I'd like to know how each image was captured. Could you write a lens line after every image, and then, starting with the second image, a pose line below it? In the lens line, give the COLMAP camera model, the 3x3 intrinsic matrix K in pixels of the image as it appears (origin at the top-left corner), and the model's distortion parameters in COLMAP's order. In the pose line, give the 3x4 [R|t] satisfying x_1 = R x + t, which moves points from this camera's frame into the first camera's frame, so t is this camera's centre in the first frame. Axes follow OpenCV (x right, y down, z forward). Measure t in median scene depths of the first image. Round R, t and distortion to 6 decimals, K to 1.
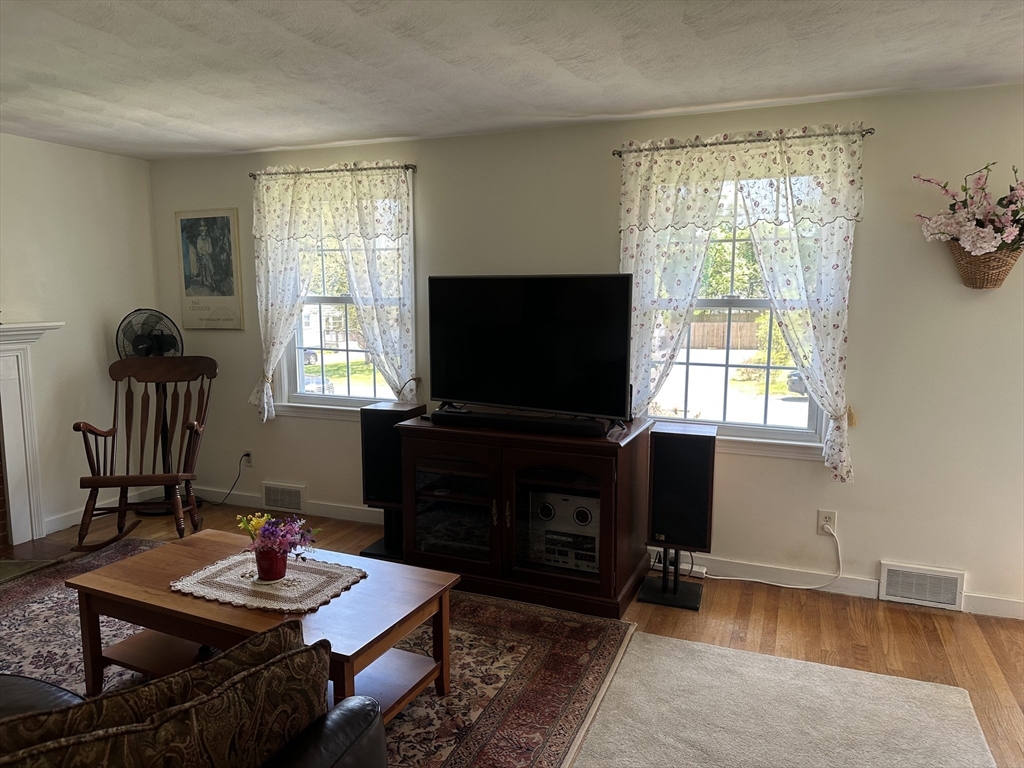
lens RADIAL K [[716.8, 0, 517.4], [0, 716.8, 381.4], [0, 0, 1]] dist [0.072053, -0.088625]
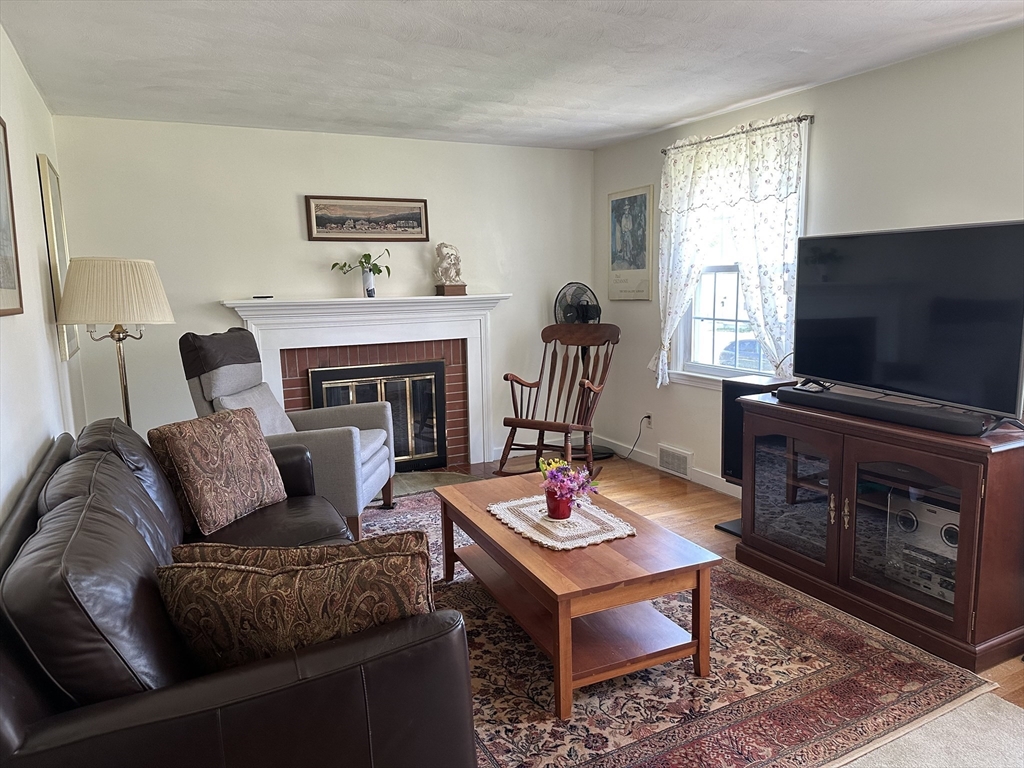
lens RADIAL K [[716.8, 0, 519.6], [0, 716.8, 383.7], [0, 0, 1]] dist [0.072053, -0.088625]
pose [[0.760853, 0.078579, -0.644149, 0.297429], [-0.056443, 0.996893, 0.054940, 0.007537], [0.646464, -0.005444, 0.762925, 0.112657]]
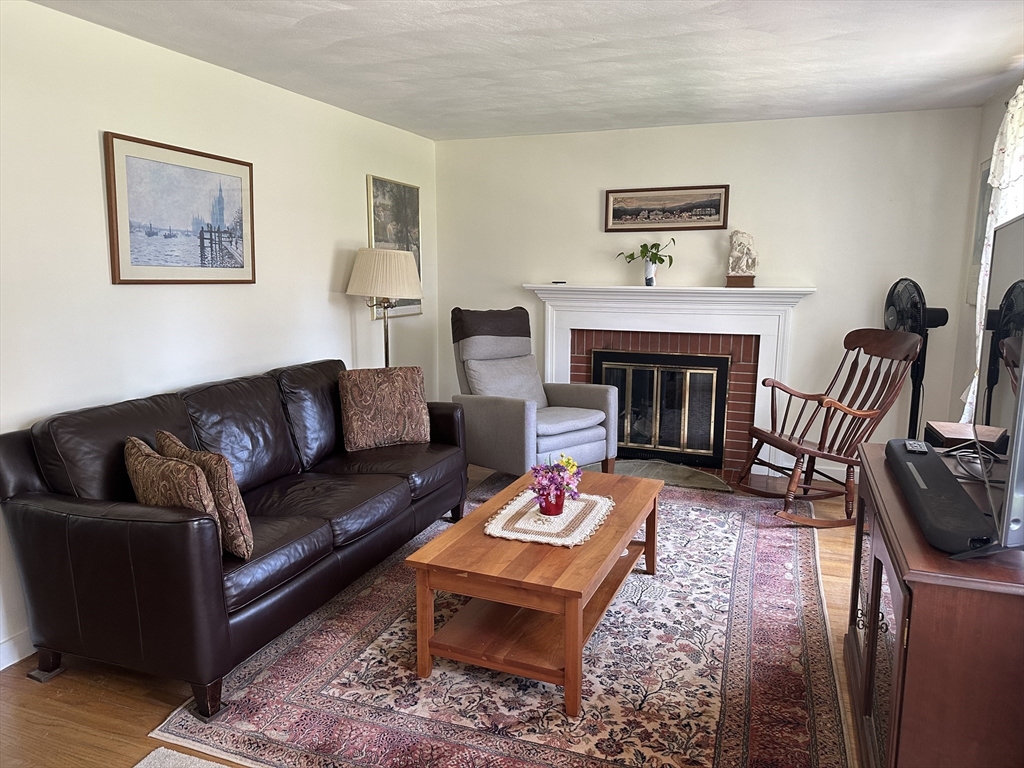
lens RADIAL K [[716.8, 0, 511.9], [0, 716.8, 383.1], [0, 0, 1]] dist [0.072053, -0.088625]
pose [[0.025766, 0.159997, -0.986781, 0.682877], [-0.124907, 0.979888, 0.155618, -0.084998], [0.991834, 0.119246, 0.045233, 0.826950]]
